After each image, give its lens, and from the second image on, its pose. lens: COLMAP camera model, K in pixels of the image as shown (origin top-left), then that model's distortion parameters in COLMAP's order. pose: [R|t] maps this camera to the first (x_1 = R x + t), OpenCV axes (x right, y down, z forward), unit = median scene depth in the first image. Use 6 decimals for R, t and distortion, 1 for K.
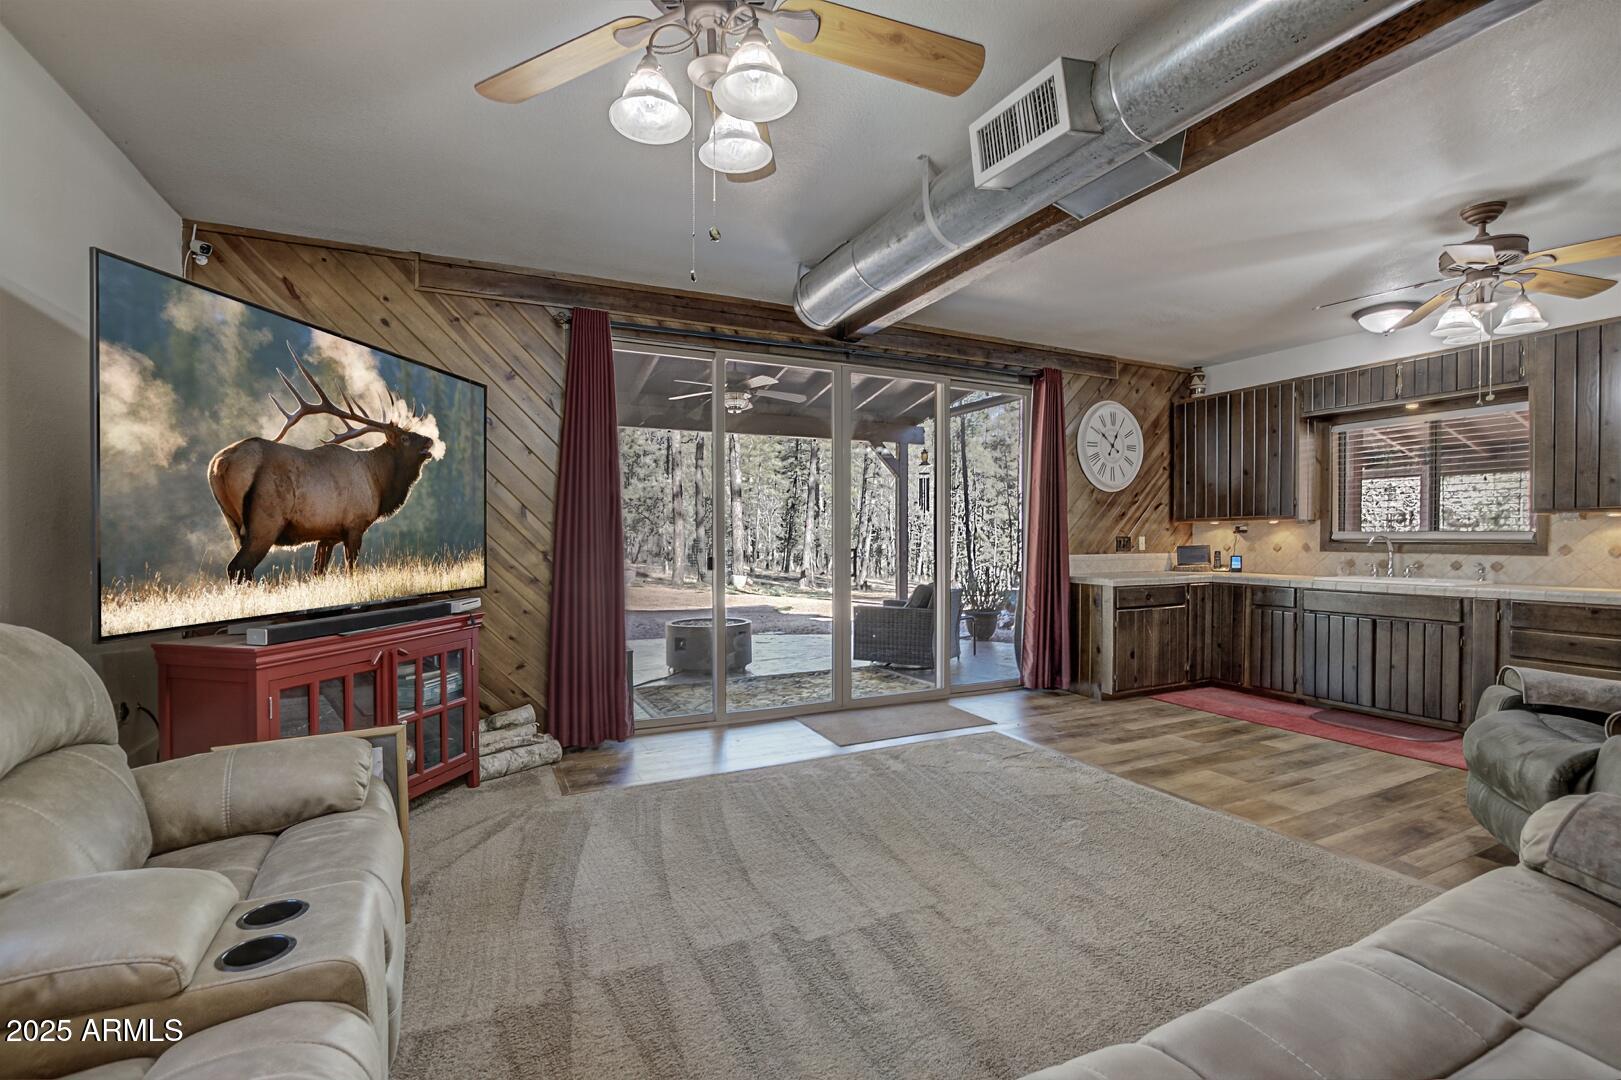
lens RADIAL K [[739.9, 0, 815.1], [0, 739.9, 545.1], [0, 0, 1]] dist [-0.026147, 0.003403]
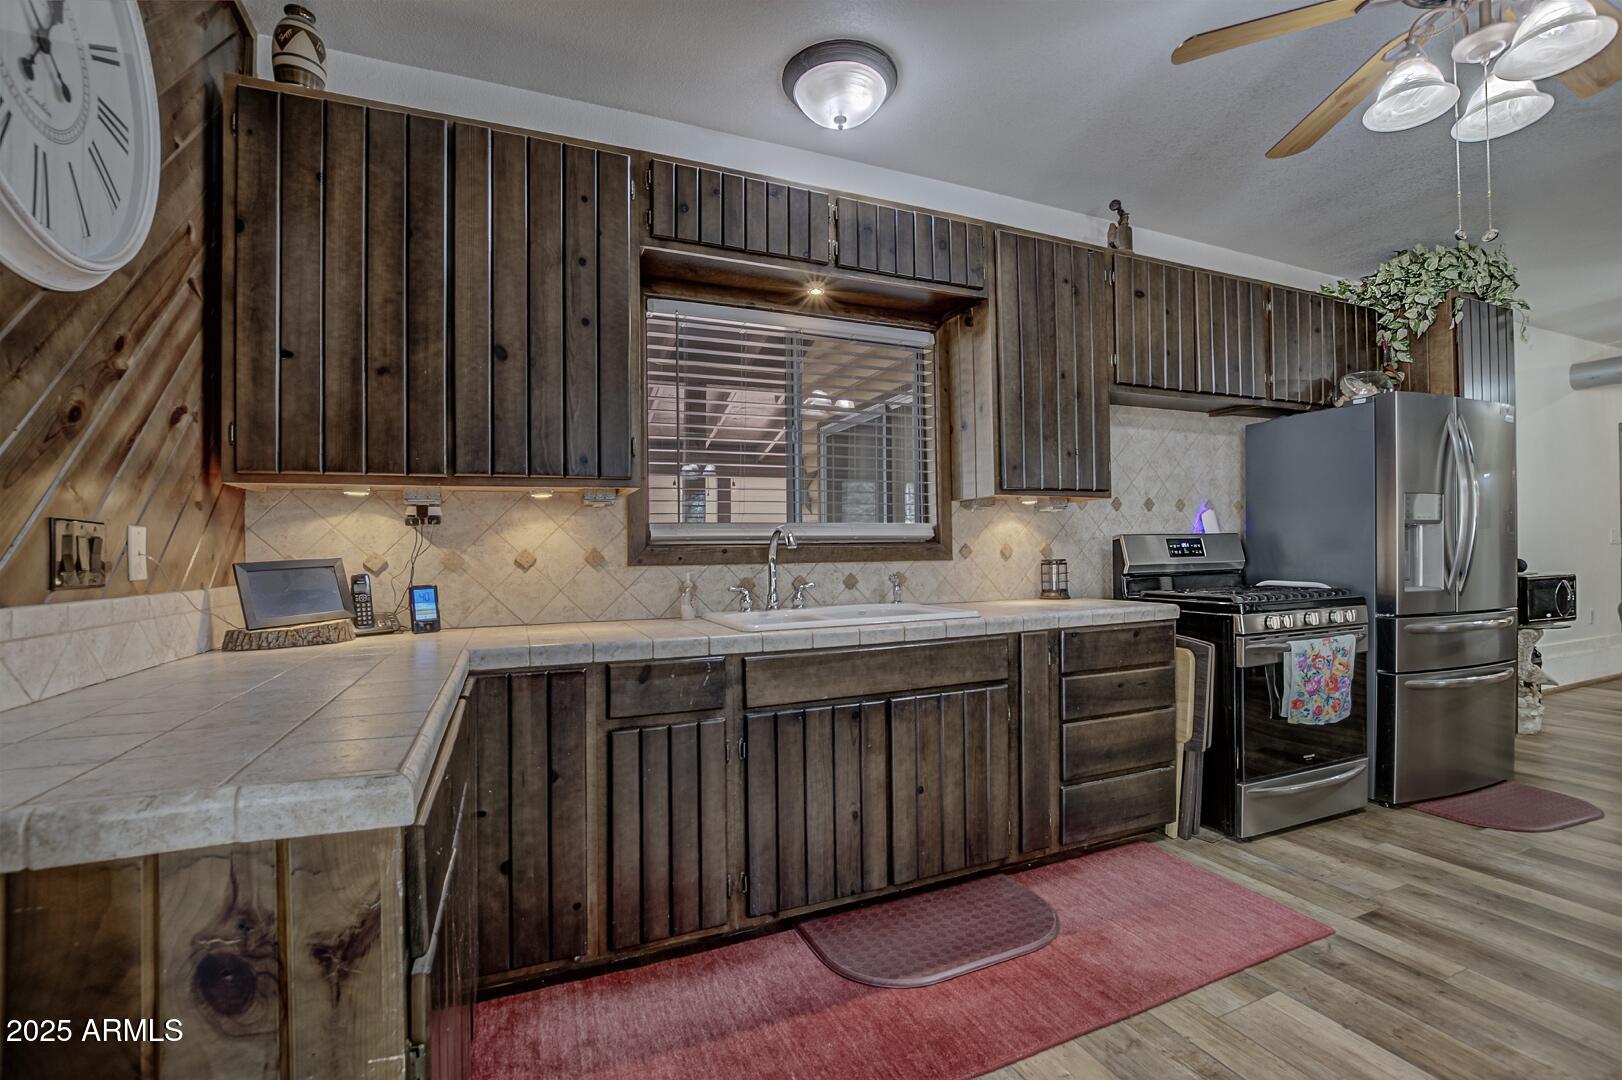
lens RADIAL K [[740.4, 0, 819.7], [0, 740.4, 548.6], [0, 0, 1]] dist [-0.026147, 0.003403]
pose [[0.030430, 0.003779, 0.999530, 0.244543], [0.025992, 0.999652, -0.004570, 0.003039], [-0.999199, 0.026119, 0.030322, 0.885234]]
